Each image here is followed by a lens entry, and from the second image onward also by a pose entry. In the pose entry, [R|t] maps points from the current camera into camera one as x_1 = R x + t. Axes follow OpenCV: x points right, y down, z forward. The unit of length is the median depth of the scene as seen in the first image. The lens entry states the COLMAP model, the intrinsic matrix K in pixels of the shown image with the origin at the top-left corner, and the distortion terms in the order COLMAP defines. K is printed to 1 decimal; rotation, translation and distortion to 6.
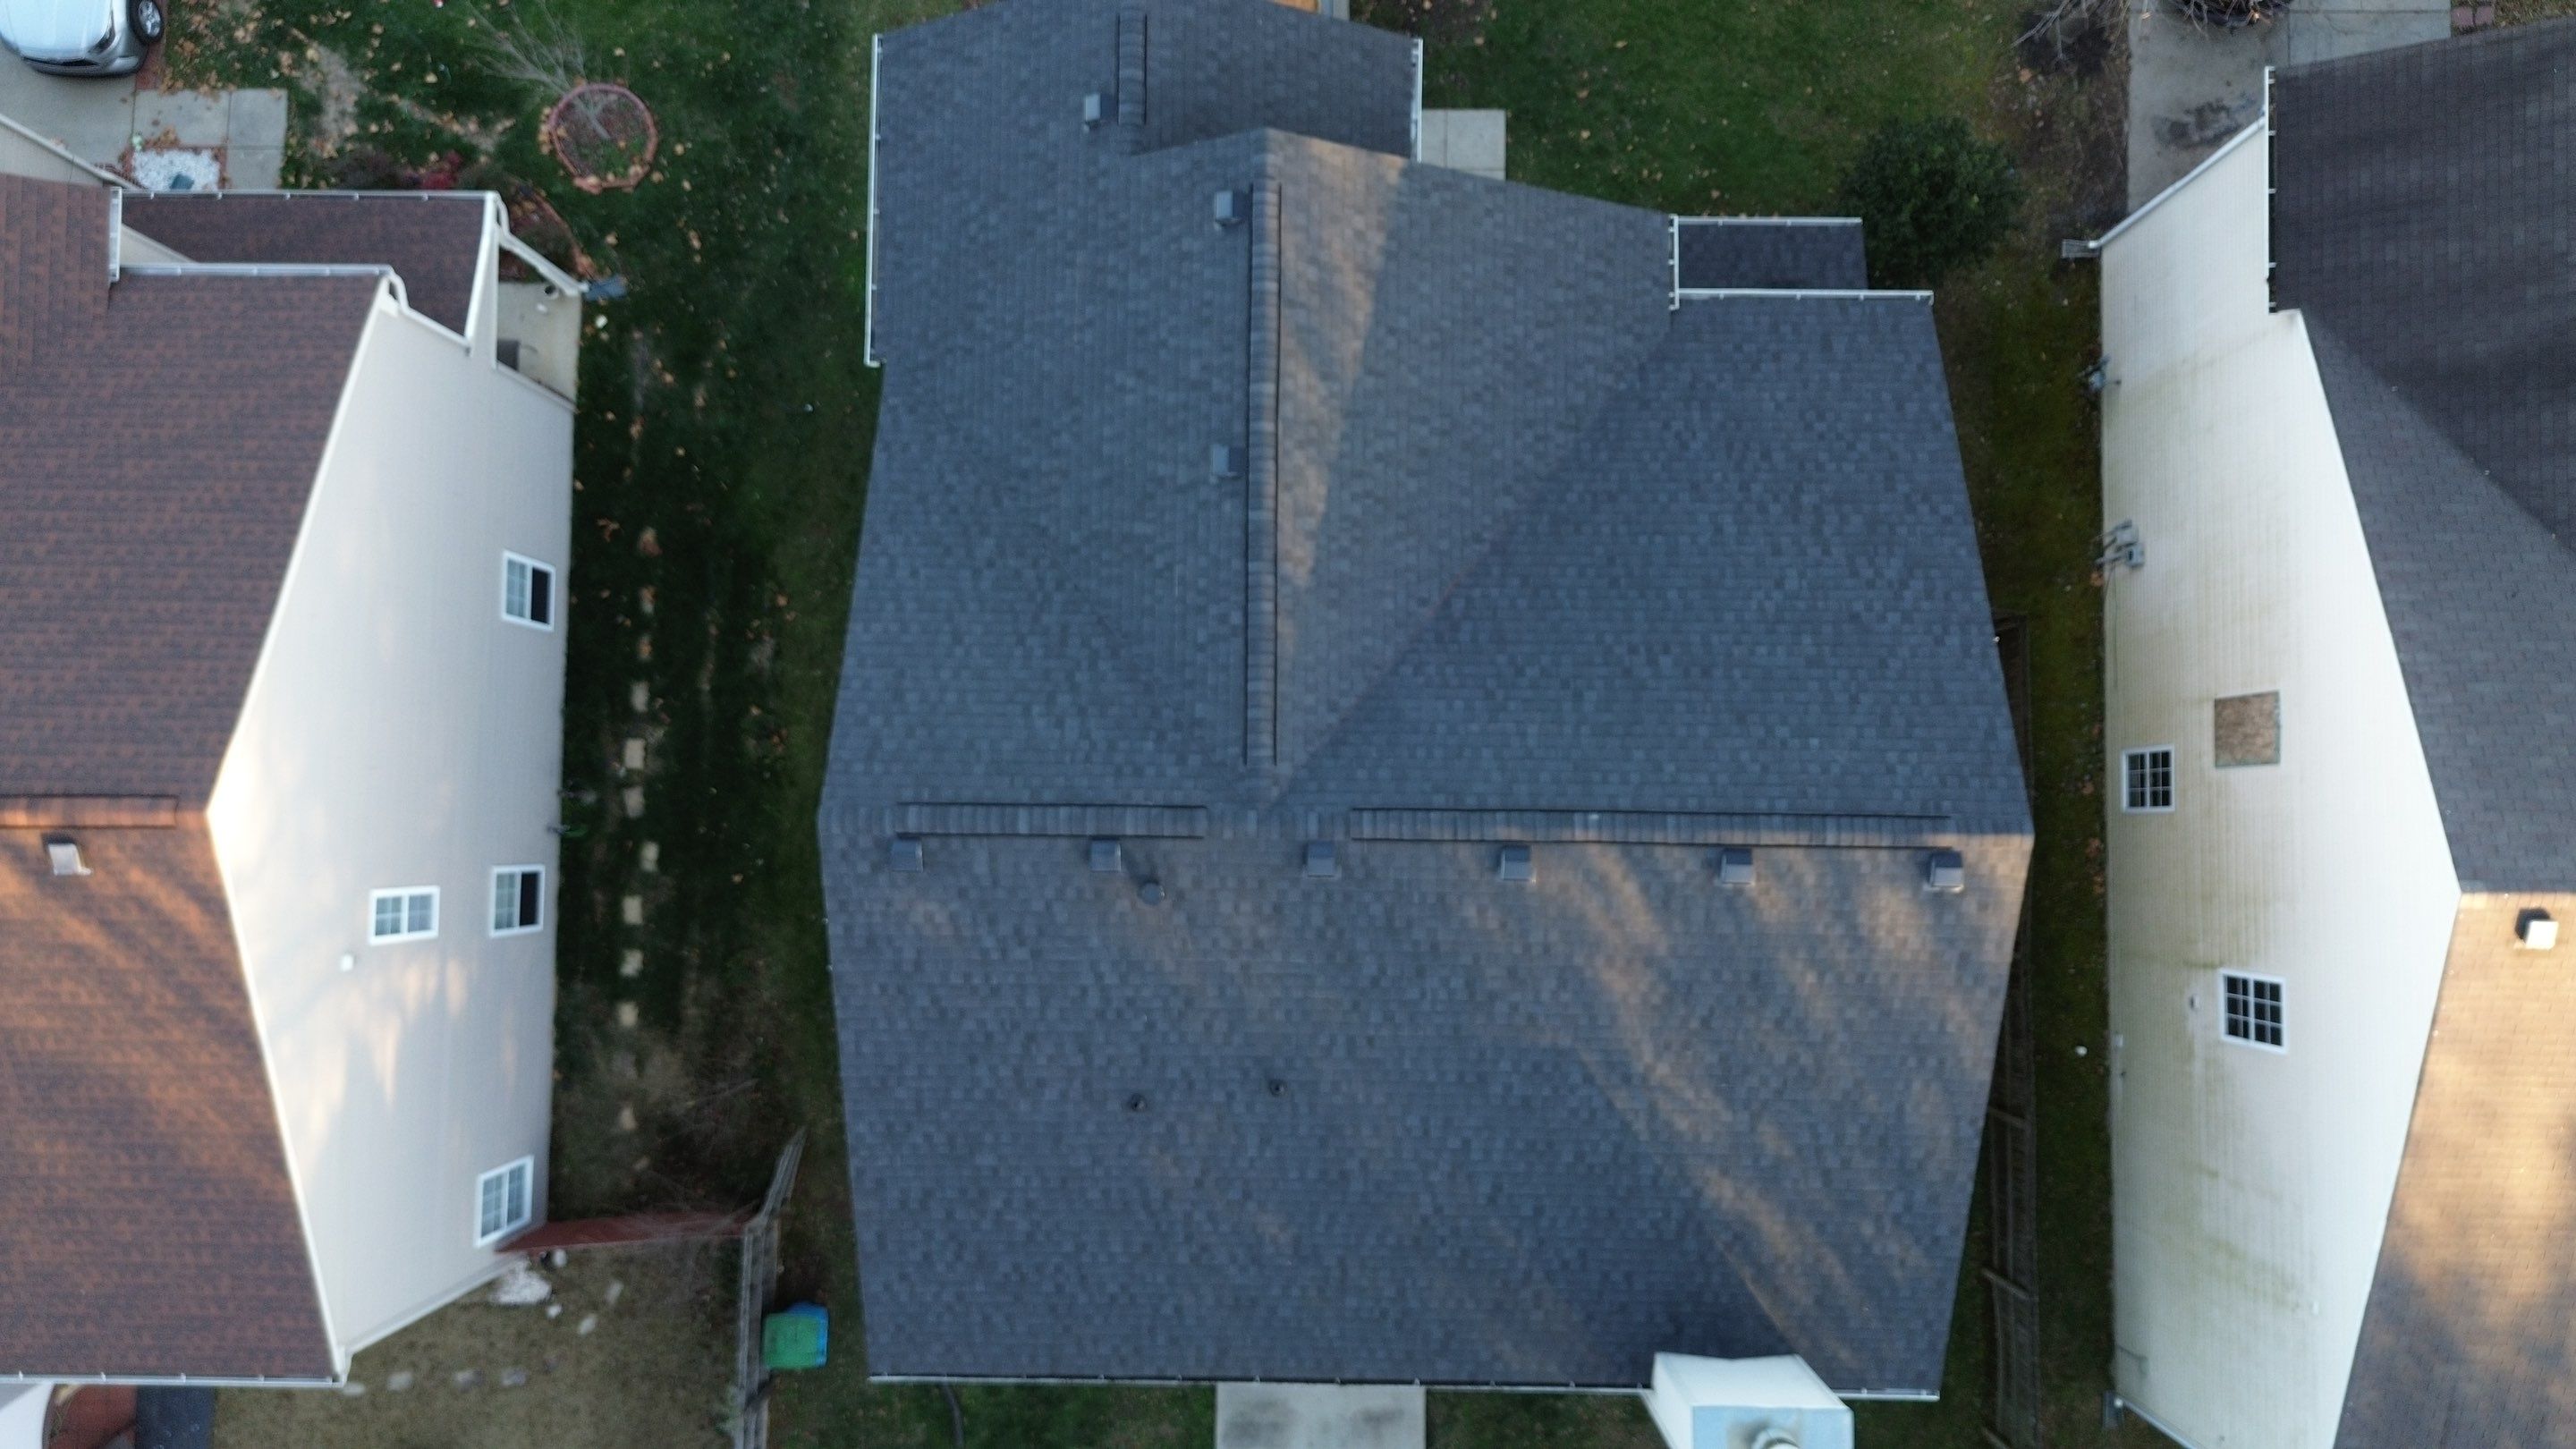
lens RADIAL K [[1823.8, 0, 1293.1], [0, 1823.8, 727.3], [0, 0, 1]] dist [0.066655, -0.074701]
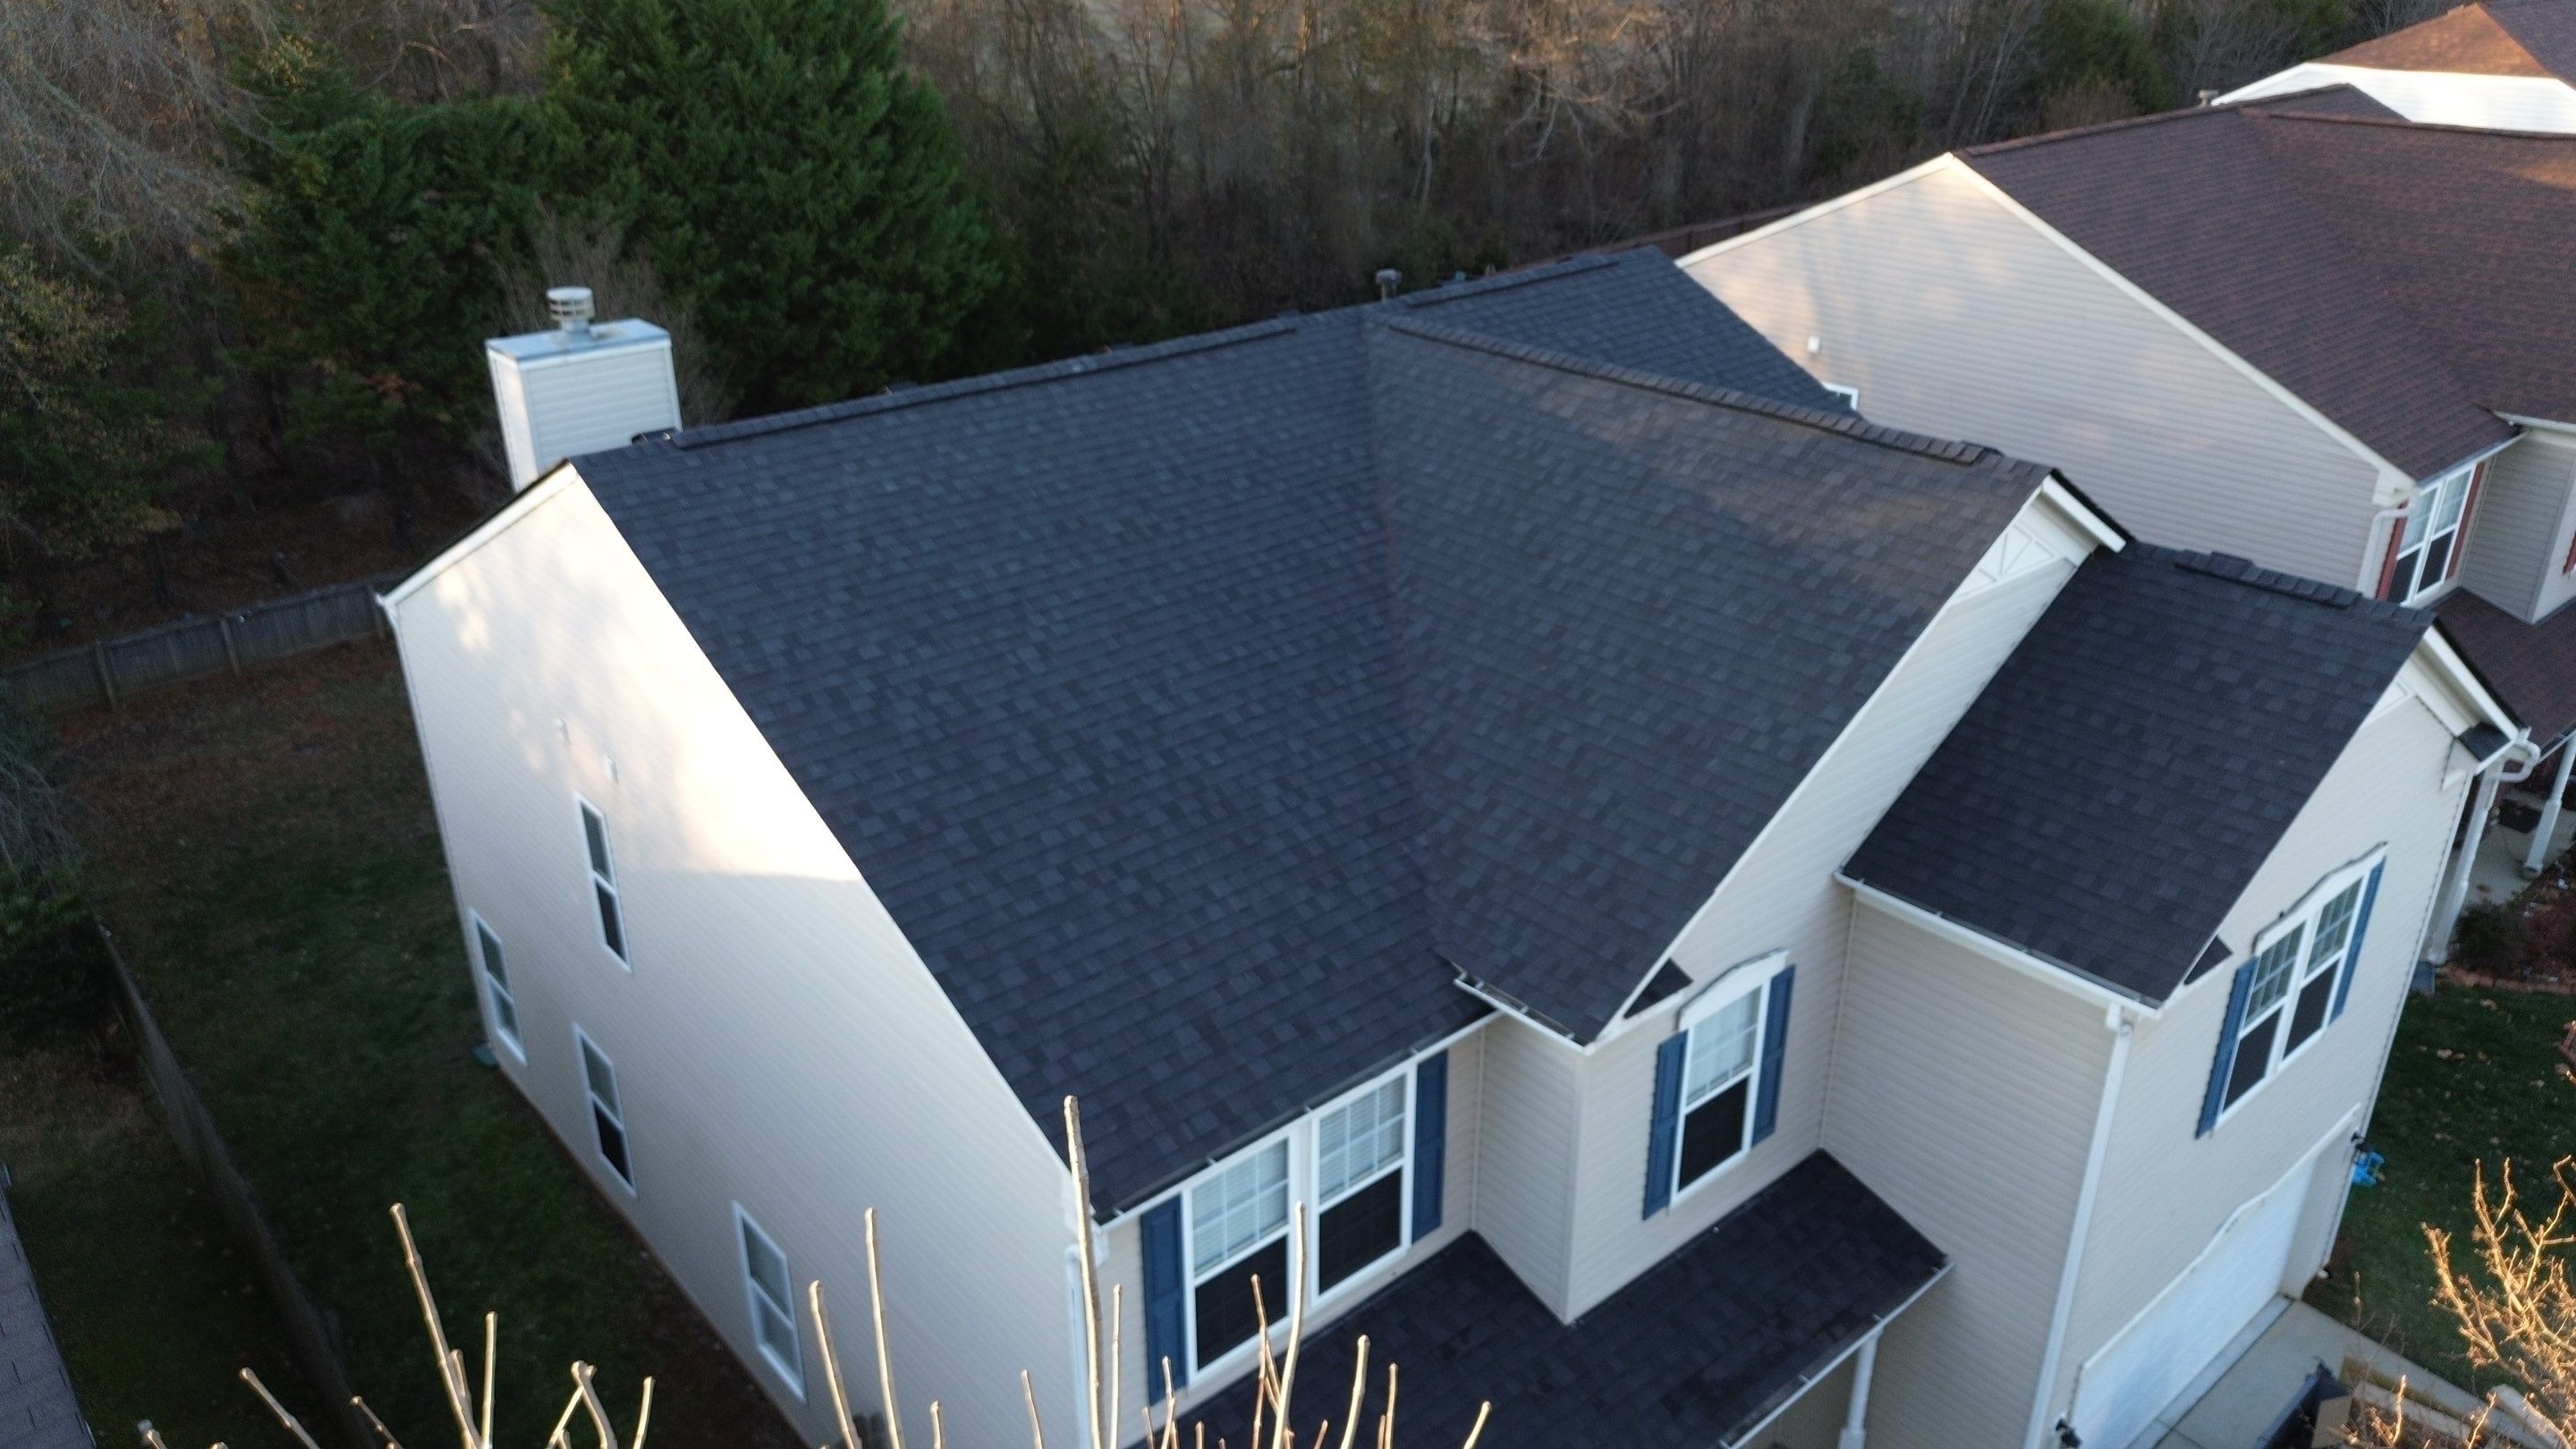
lens RADIAL K [[1823.8, 0, 1293.1], [0, 1823.8, 727.3], [0, 0, 1]] dist [0.066655, -0.074701]
pose [[-0.746659, 0.295641, -0.595899, 0.491439], [-0.663430, -0.265531, 0.699538, -0.499639], [0.048583, 0.917654, 0.394399, 0.625467]]
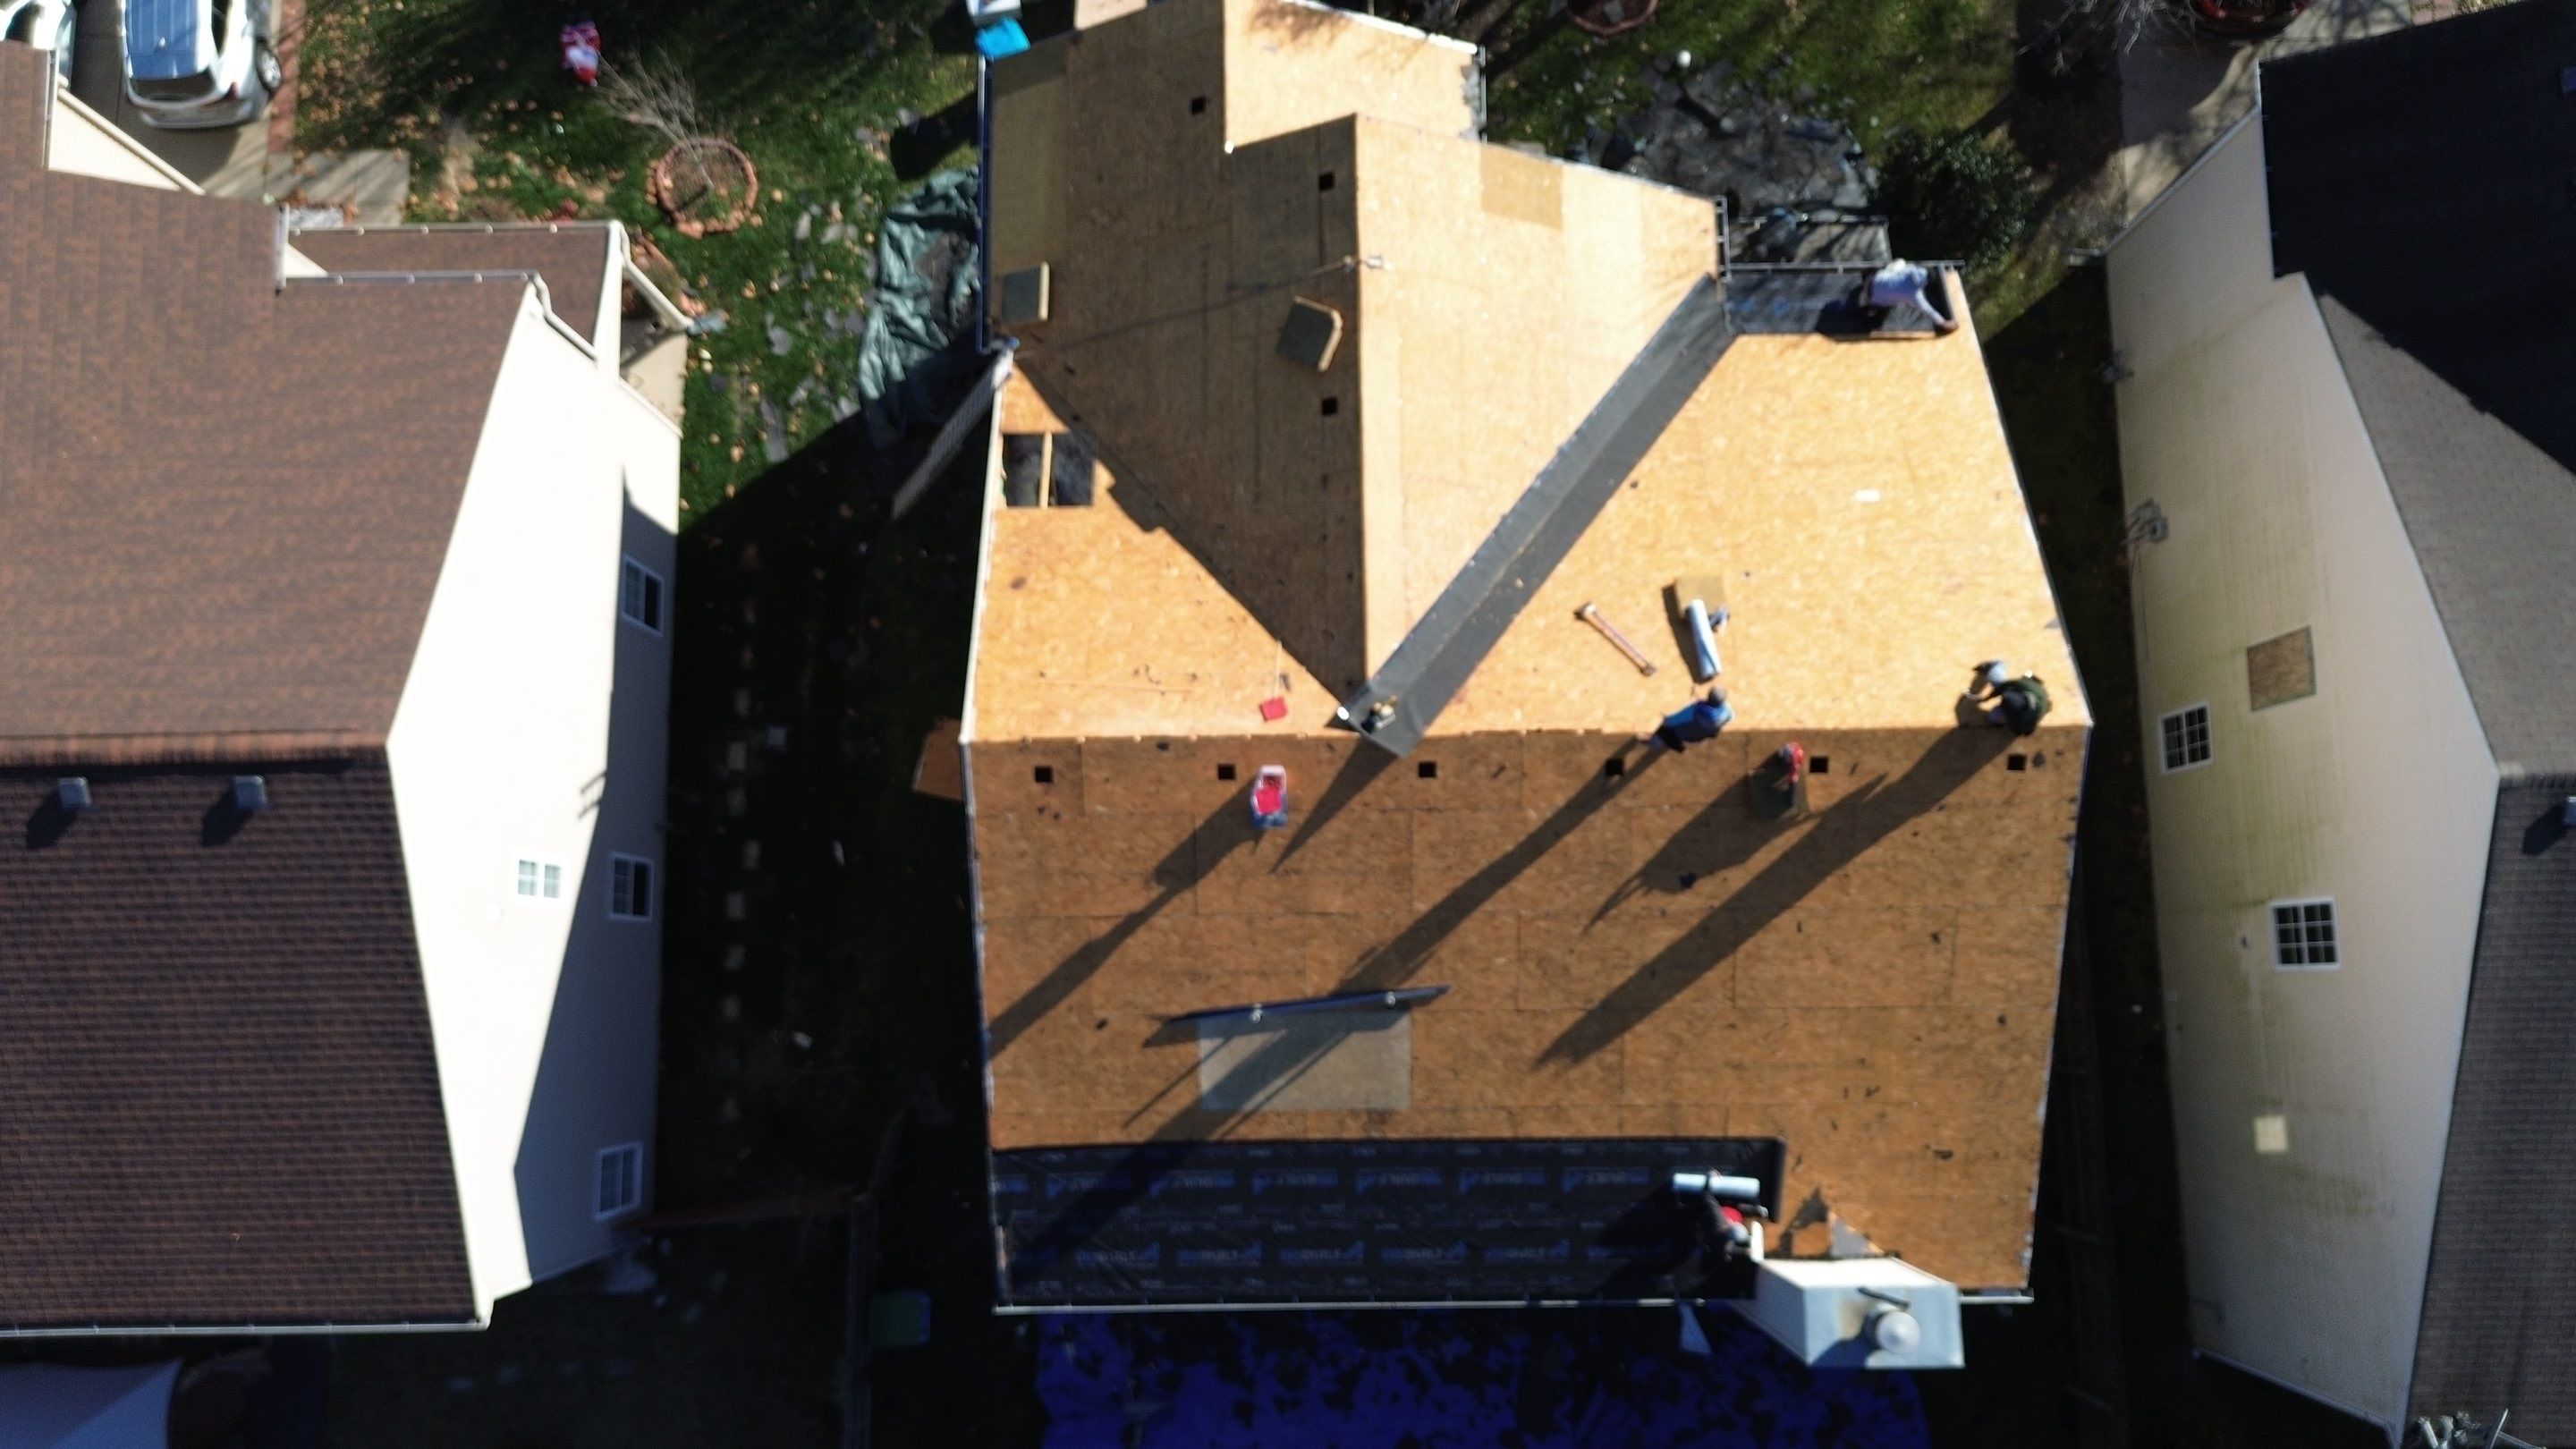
lens RADIAL K [[1823.8, 0, 1293.1], [0, 1823.8, 727.3], [0, 0, 1]] dist [0.066655, -0.074701]
pose [[0.999664, -0.024849, 0.007405, -0.054854], [0.025390, 0.996031, -0.085311, 0.104948], [-0.005255, 0.085470, 0.996327, -0.046854]]
